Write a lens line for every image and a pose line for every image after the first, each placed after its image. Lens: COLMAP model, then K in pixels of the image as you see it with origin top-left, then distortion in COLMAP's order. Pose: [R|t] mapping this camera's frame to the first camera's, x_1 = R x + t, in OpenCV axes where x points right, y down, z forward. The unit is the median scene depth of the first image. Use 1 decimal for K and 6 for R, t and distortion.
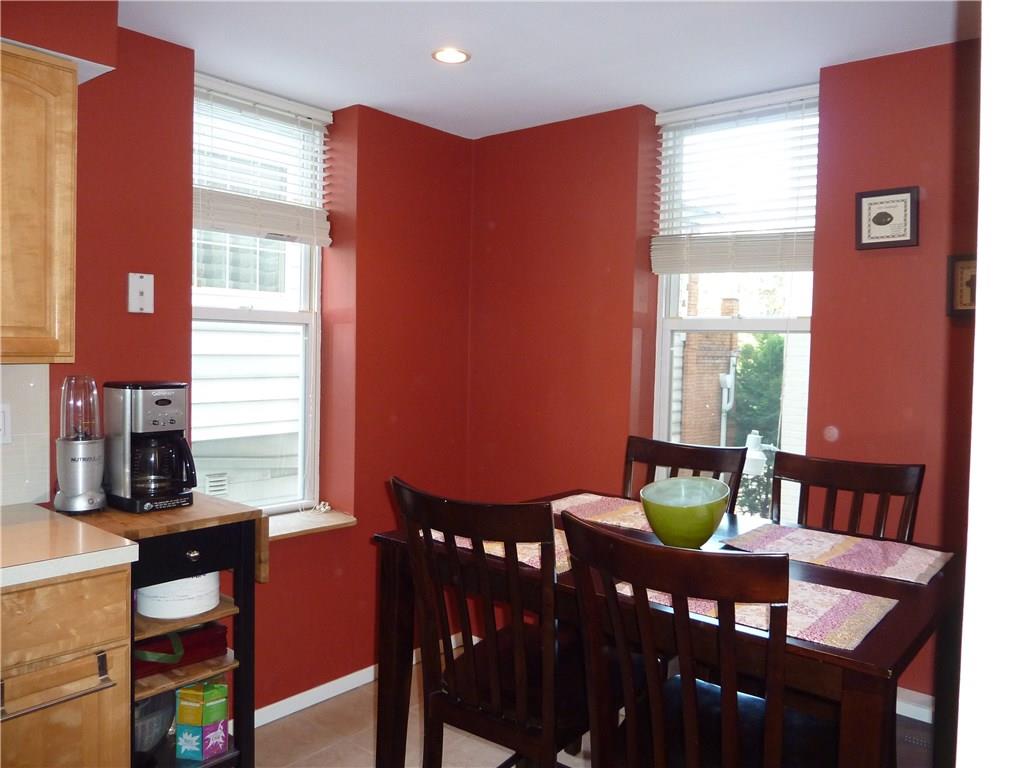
lens RADIAL K [[765.2, 0, 513.1], [0, 765.2, 372.4], [0, 0, 1]] dist [-0.036159, -0.000597]
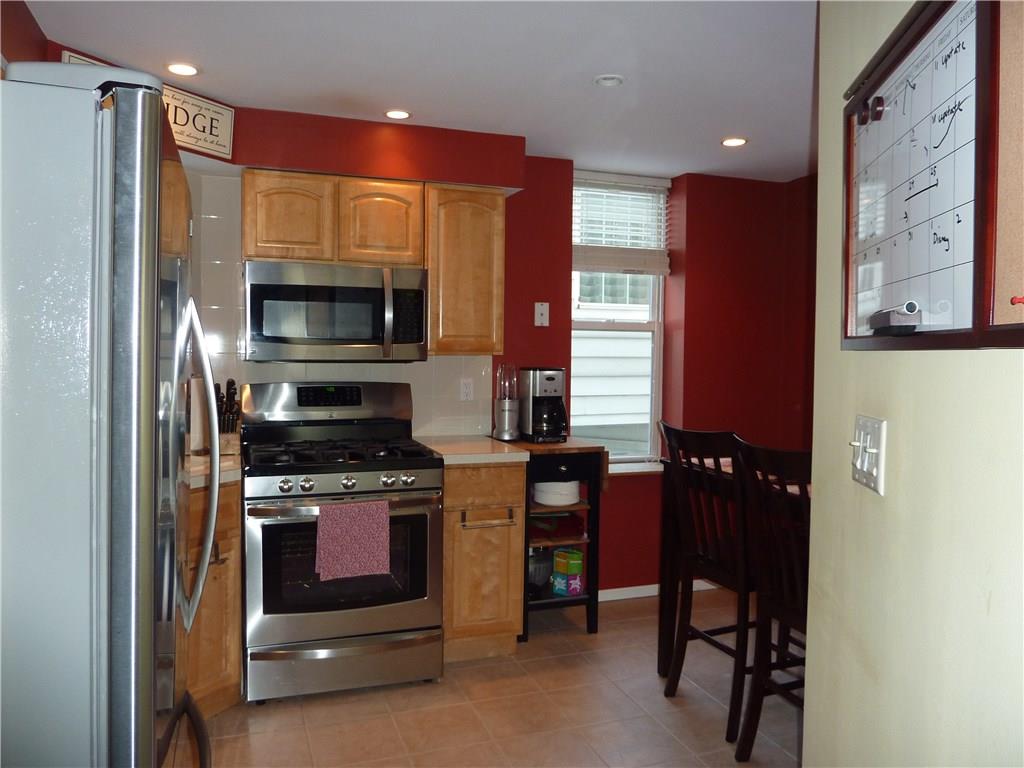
lens RADIAL K [[765.2, 0, 513.1], [0, 765.2, 372.4], [0, 0, 1]] dist [-0.036159, -0.000597]
pose [[0.852346, 0.006163, -0.522942, 0.349118], [-0.011246, 0.999915, -0.006545, 0.035843], [0.522857, 0.011460, 0.852343, -0.480674]]
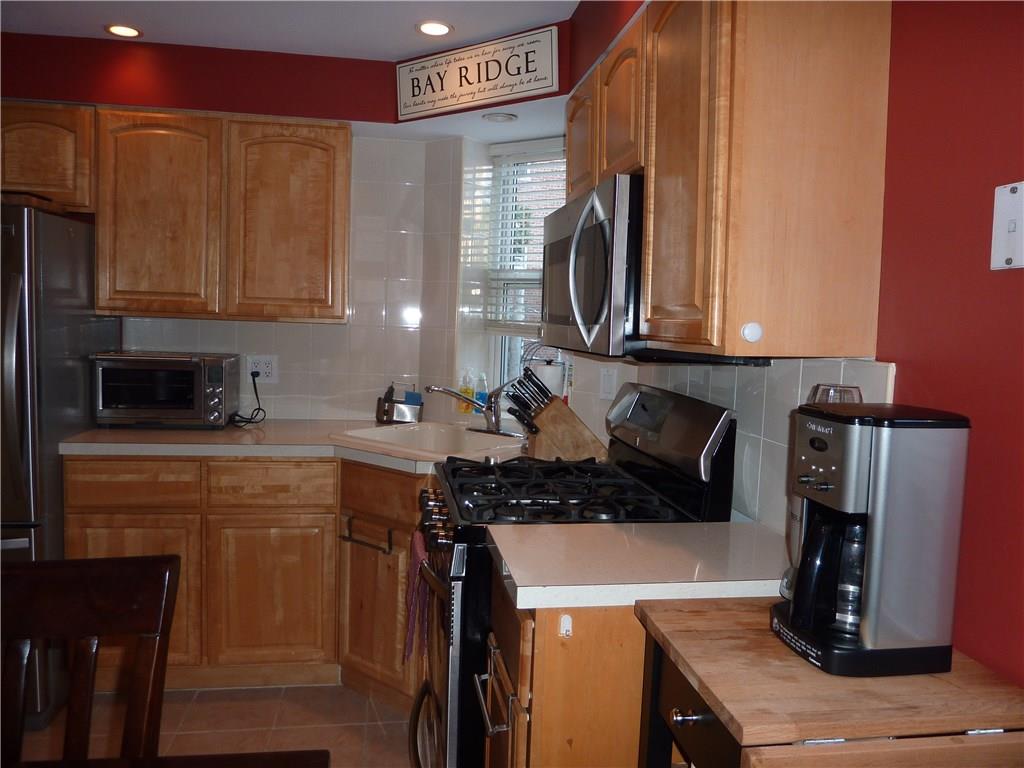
lens RADIAL K [[765.2, 0, 513.1], [0, 765.2, 372.4], [0, 0, 1]] dist [-0.036159, -0.000597]
pose [[-0.664184, 0.013818, -0.747441, 0.058845], [-0.072811, 0.993880, 0.083075, -0.037346], [0.744015, 0.109599, -0.659113, 1.095478]]
